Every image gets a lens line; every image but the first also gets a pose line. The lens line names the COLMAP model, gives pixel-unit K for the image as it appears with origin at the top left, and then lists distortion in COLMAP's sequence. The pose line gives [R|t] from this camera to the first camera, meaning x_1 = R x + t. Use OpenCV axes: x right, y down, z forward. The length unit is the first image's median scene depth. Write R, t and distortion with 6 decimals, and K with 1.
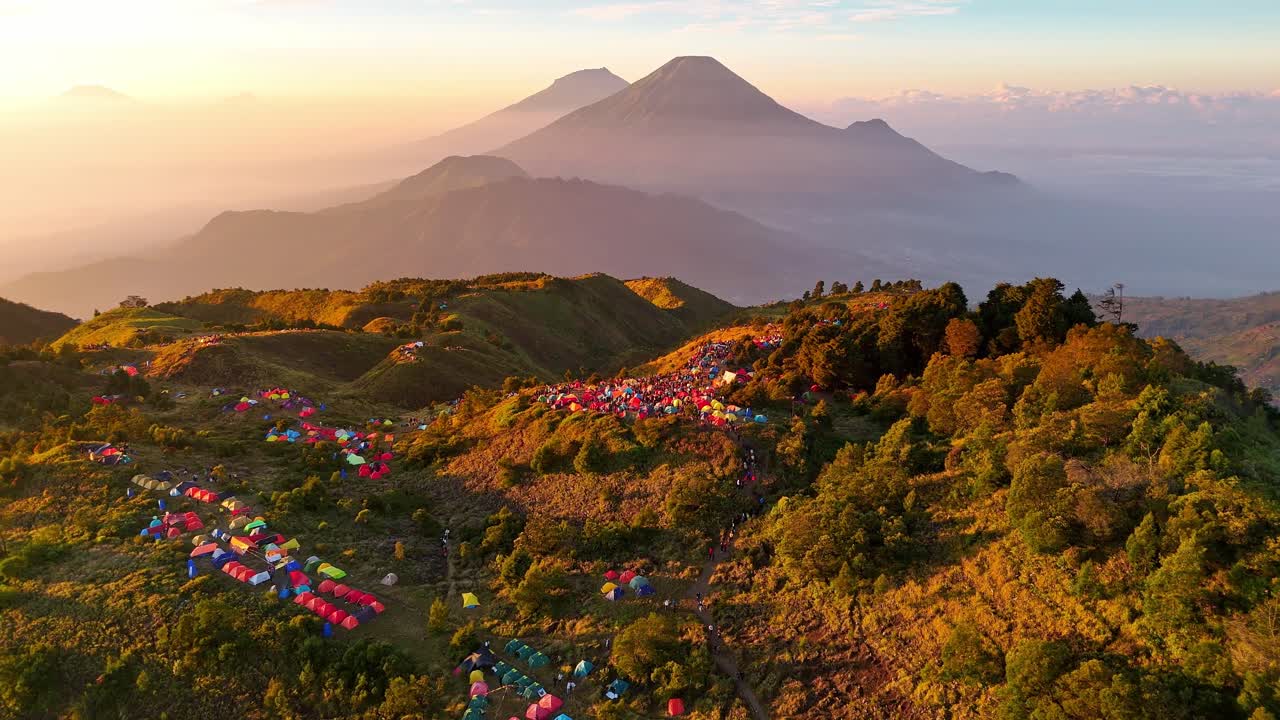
lens RADIAL K [[975.2, 0, 640.0], [0, 975.2, 360.0], [0, 0, 1]] dist [0.159413, -0.168154]
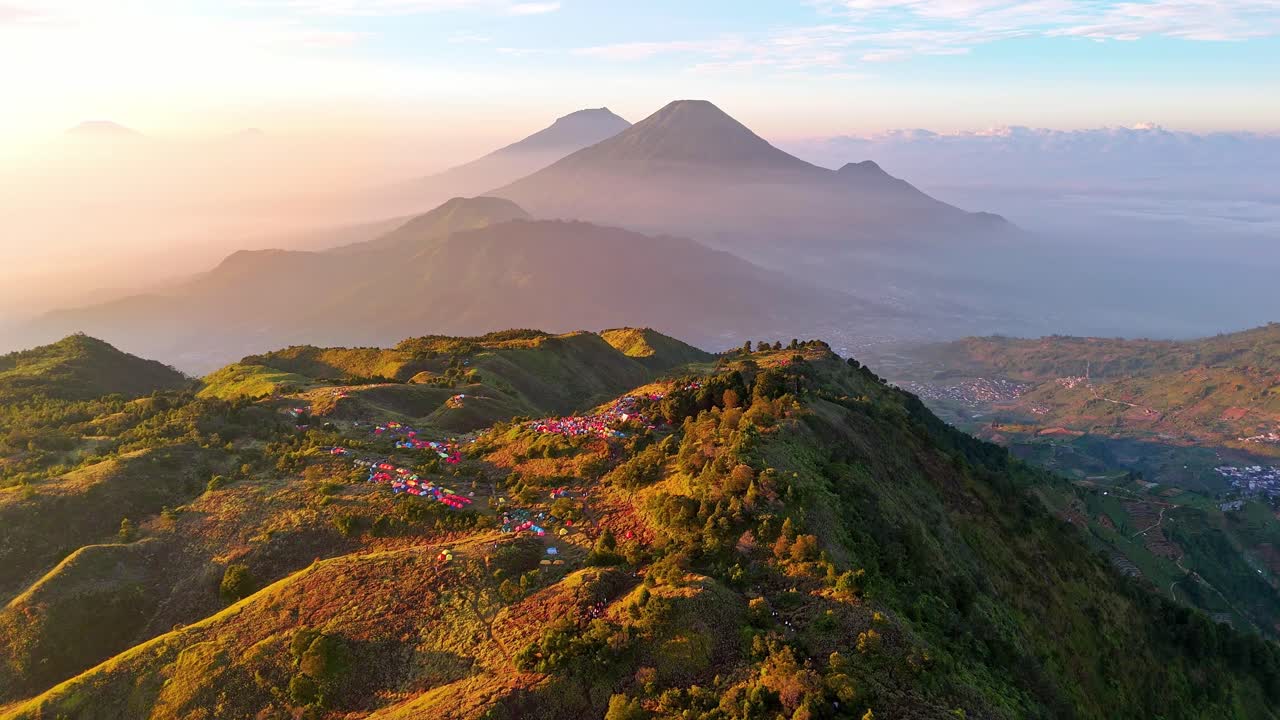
lens RADIAL K [[975.2, 0, 640.0], [0, 975.2, 360.0], [0, 0, 1]] dist [0.159413, -0.168154]
pose [[0.999994, 0.003328, -0.000439, 0.091935], [-0.003341, 0.999429, -0.033627, -0.023740], [0.000327, 0.033628, 0.999434, -0.757020]]
